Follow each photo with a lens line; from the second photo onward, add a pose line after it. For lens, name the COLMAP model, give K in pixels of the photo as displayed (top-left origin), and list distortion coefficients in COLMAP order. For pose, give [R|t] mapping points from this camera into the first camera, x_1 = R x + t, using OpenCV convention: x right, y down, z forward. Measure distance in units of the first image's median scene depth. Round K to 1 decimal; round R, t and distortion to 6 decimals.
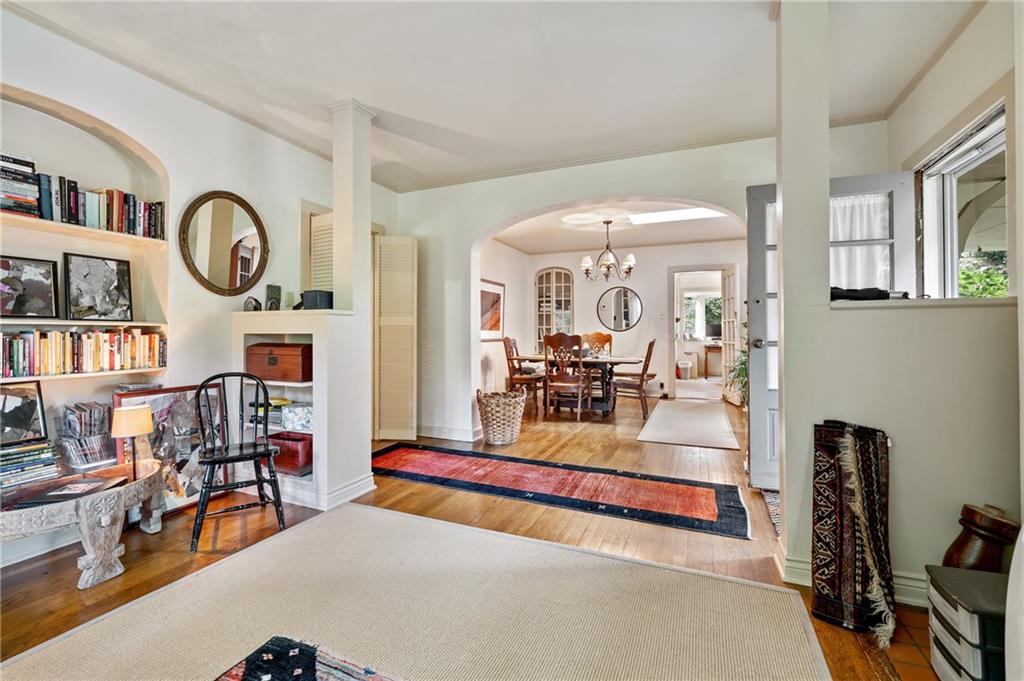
lens RADIAL K [[438.0, 0, 506.0], [0, 438.0, 327.0], [0, 0, 1]] dist [-0.002637, 0.000609]
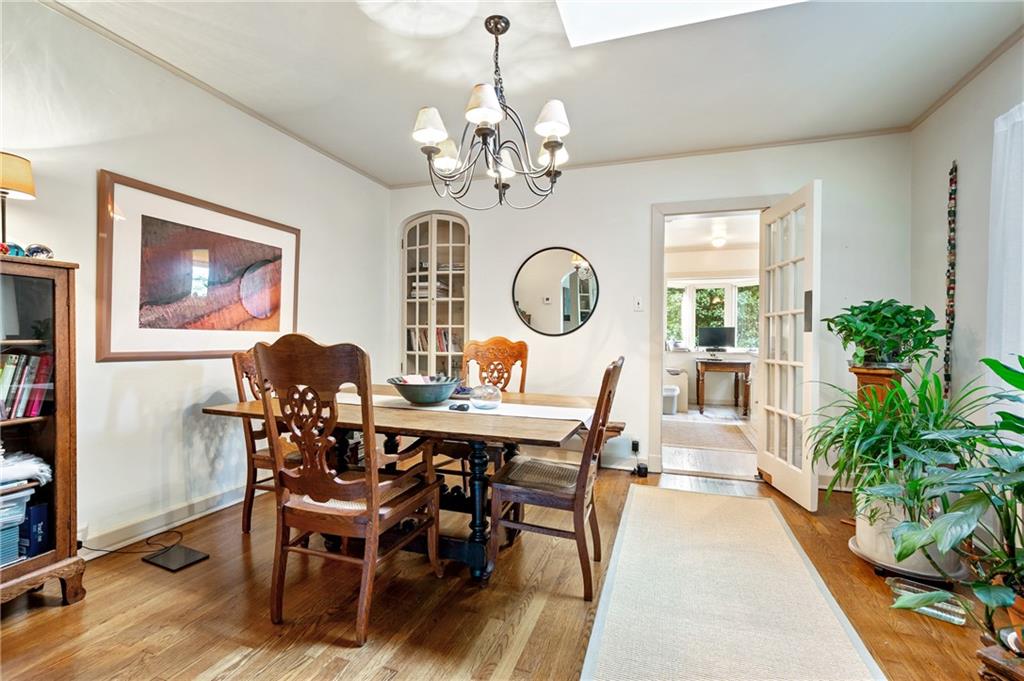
lens RADIAL K [[450.4, 0, 513.5], [0, 450.4, 344.6], [0, 0, 1]] dist [-0.001215, 0.000025]
pose [[0.996038, 0.006109, 0.088721, 0.156942], [-0.008246, 0.999684, 0.023746, 0.007286], [-0.088548, -0.024383, 0.995773, 0.460399]]
